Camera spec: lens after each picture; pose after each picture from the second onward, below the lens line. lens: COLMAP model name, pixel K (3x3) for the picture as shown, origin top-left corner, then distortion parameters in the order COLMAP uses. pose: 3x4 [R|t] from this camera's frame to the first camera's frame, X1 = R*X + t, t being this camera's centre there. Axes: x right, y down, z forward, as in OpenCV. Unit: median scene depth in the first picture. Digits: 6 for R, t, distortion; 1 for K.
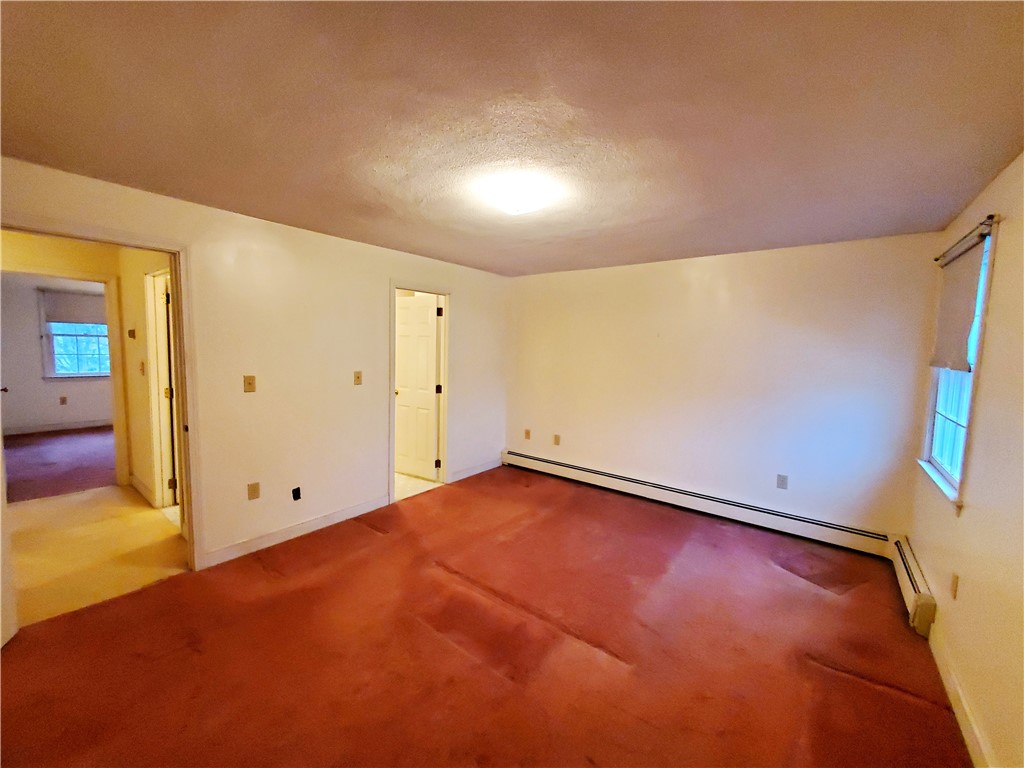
lens RADIAL K [[402.5, 0, 509.0], [0, 402.5, 380.6], [0, 0, 1]] dist [-0.000600, -0.000210]
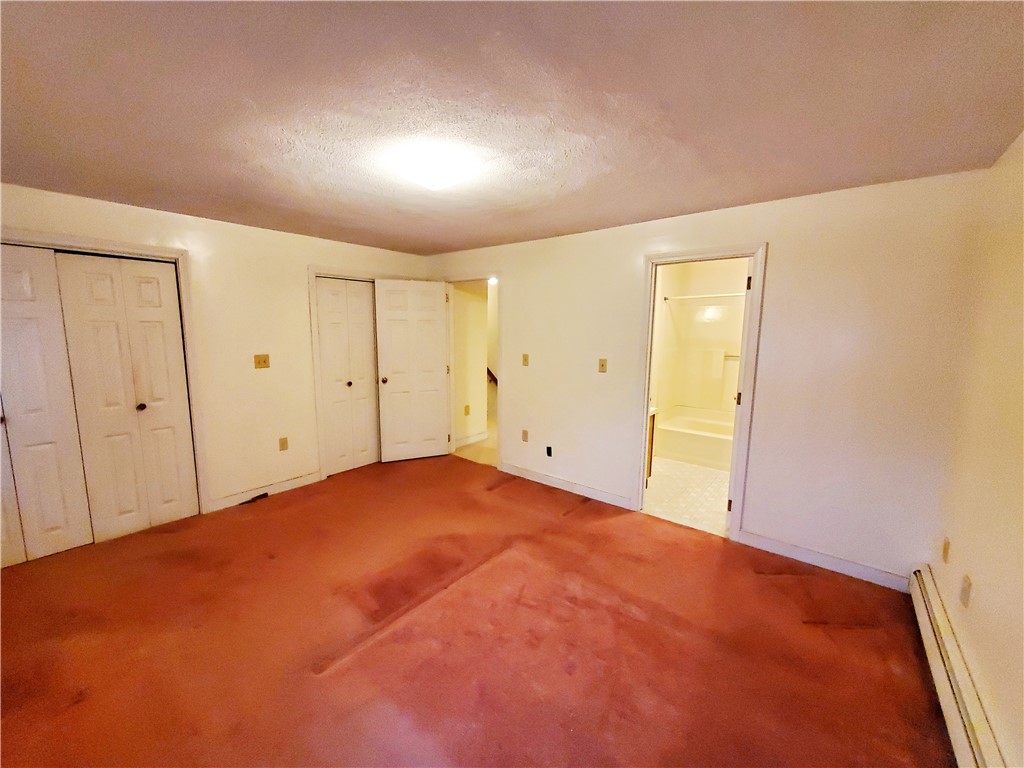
lens RADIAL K [[402.5, 0, 509.0], [0, 402.5, 380.6], [0, 0, 1]] dist [-0.000600, -0.000210]
pose [[-0.021202, 0.098233, -0.994938, 0.686304], [-0.105271, 0.989410, 0.099930, -0.048855], [0.994218, 0.106857, -0.010636, 0.838821]]
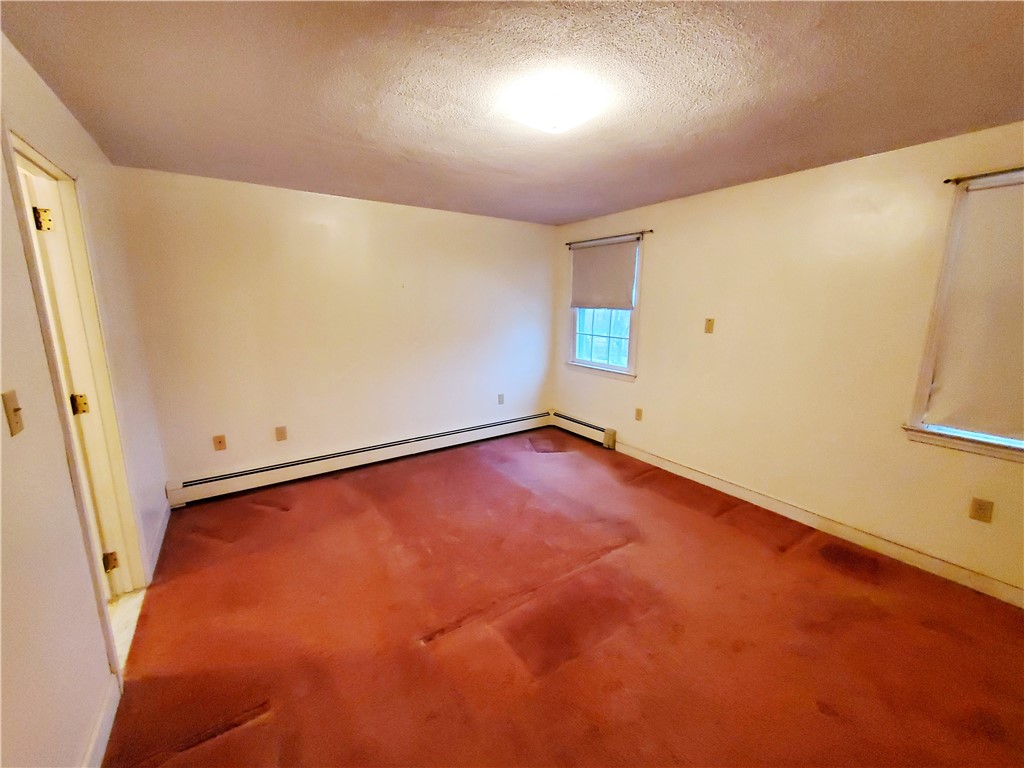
lens RADIAL K [[402.5, 0, 509.0], [0, 402.5, 380.6], [0, 0, 1]] dist [-0.000600, -0.000210]
pose [[0.320635, -0.205557, 0.924629, -0.570829], [0.090407, 0.978353, 0.186150, -0.059030], [-0.942878, 0.023907, 0.332278, 0.559595]]
